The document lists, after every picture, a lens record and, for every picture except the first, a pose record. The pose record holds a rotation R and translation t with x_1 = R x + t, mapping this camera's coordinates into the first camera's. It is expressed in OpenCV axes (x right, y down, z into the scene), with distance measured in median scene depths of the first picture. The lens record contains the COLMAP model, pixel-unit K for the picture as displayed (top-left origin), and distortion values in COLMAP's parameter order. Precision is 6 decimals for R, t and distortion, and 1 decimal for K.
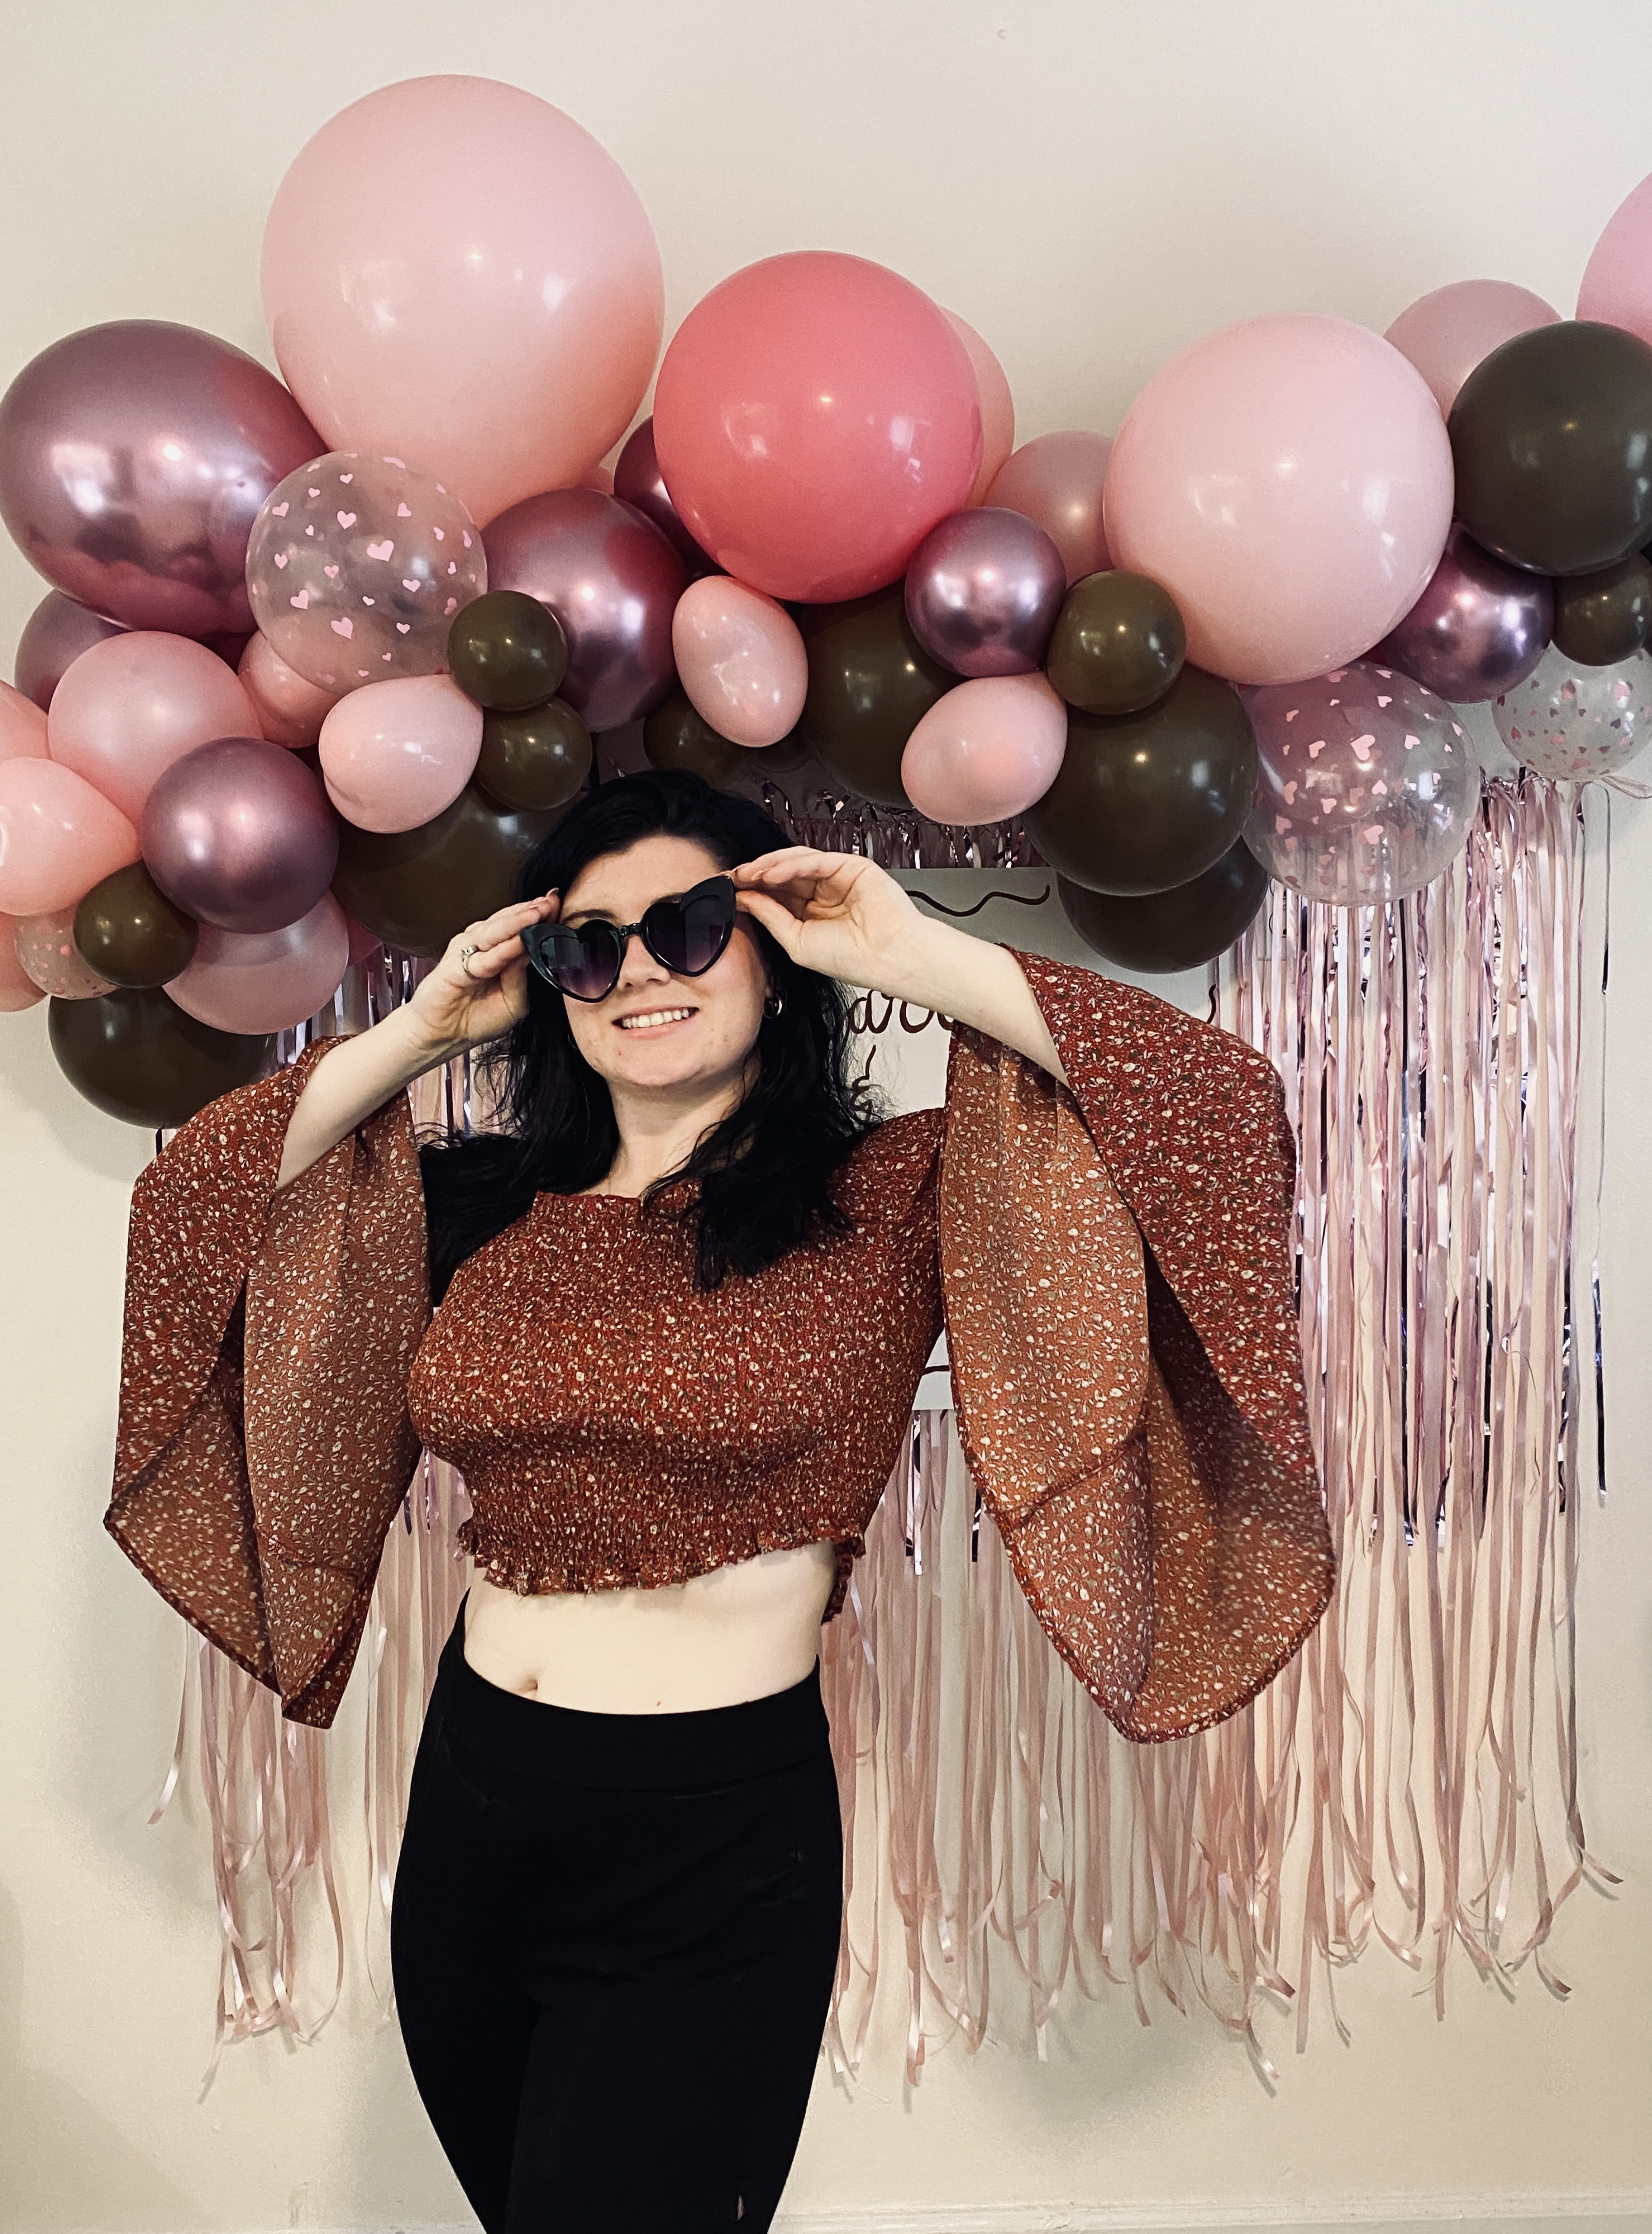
lens RADIAL K [[2014.3, 0, 838.5], [0, 2014.3, 1224.0], [0, 0, 1]] dist [0.092734, 0.010041]
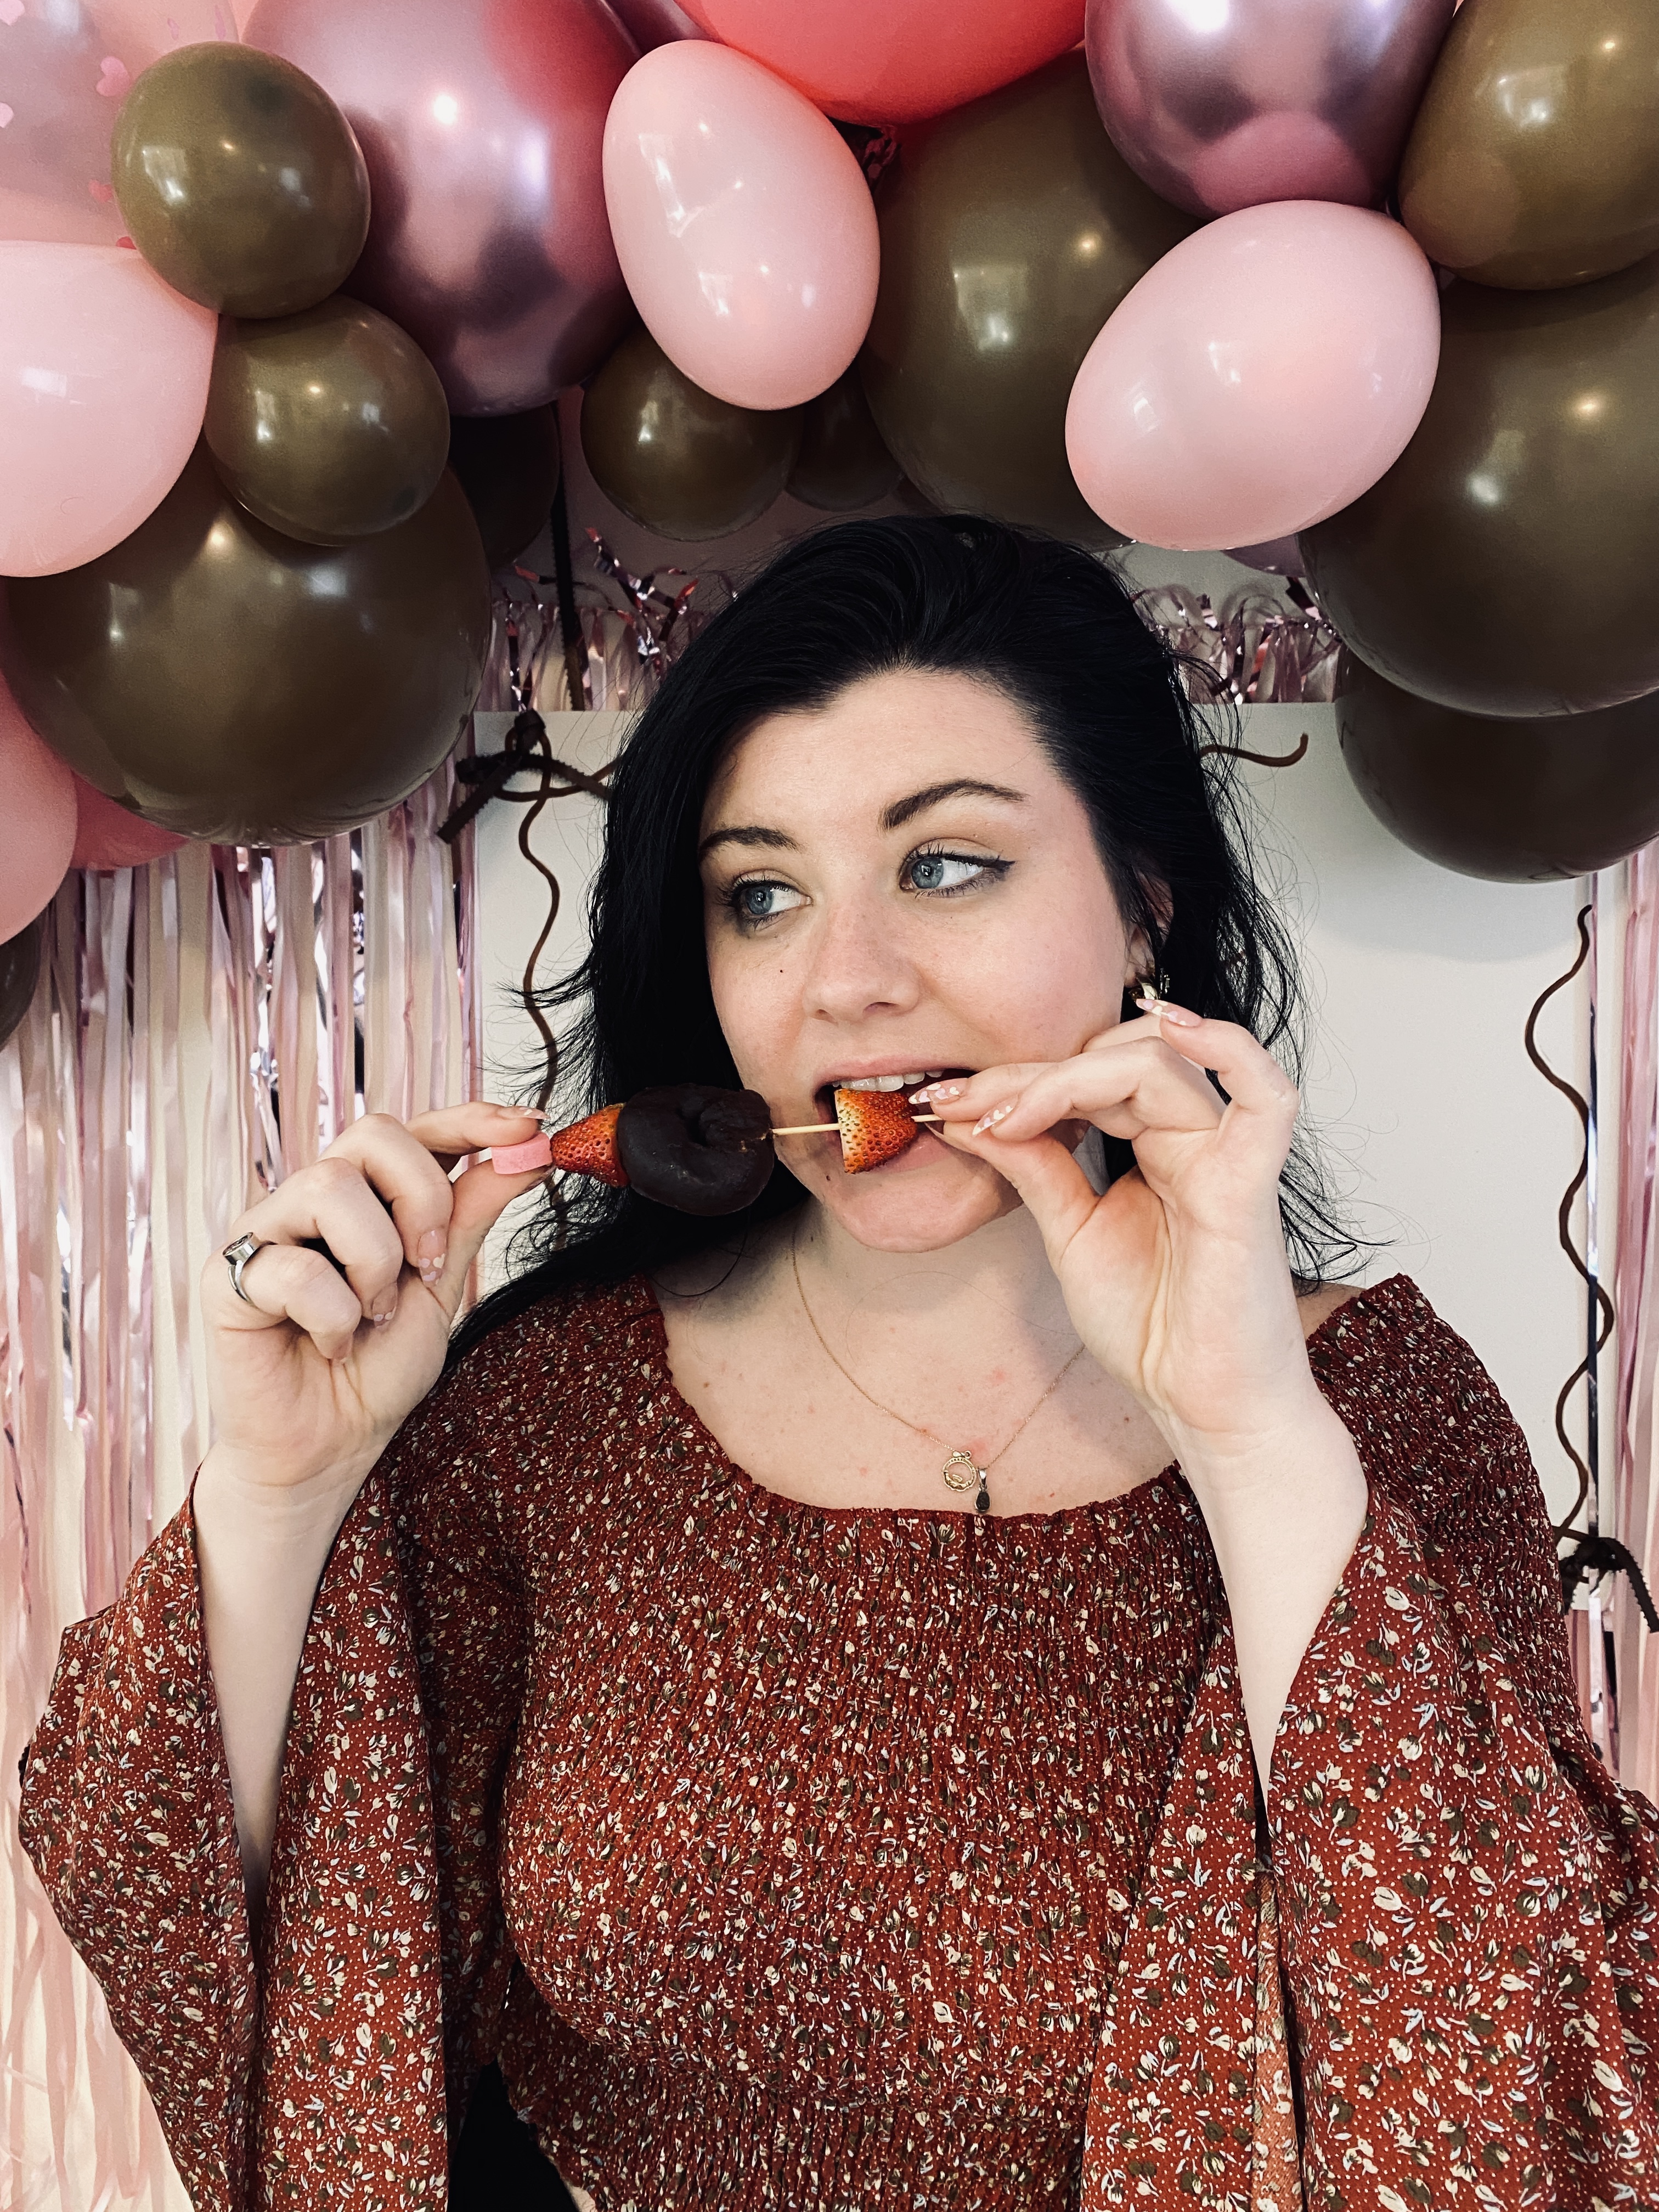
lens RADIAL K [[1697.6, 0, 819.5], [0, 1697.6, 1106.6], [0, 0, 1]] dist [0.012905, 0.007183]
pose [[0.995097, 0.023787, -0.095997, 0.015275], [-0.024220, 0.999701, -0.003346, -0.064853], [0.095889, 0.005655, 0.995376, 0.594852]]
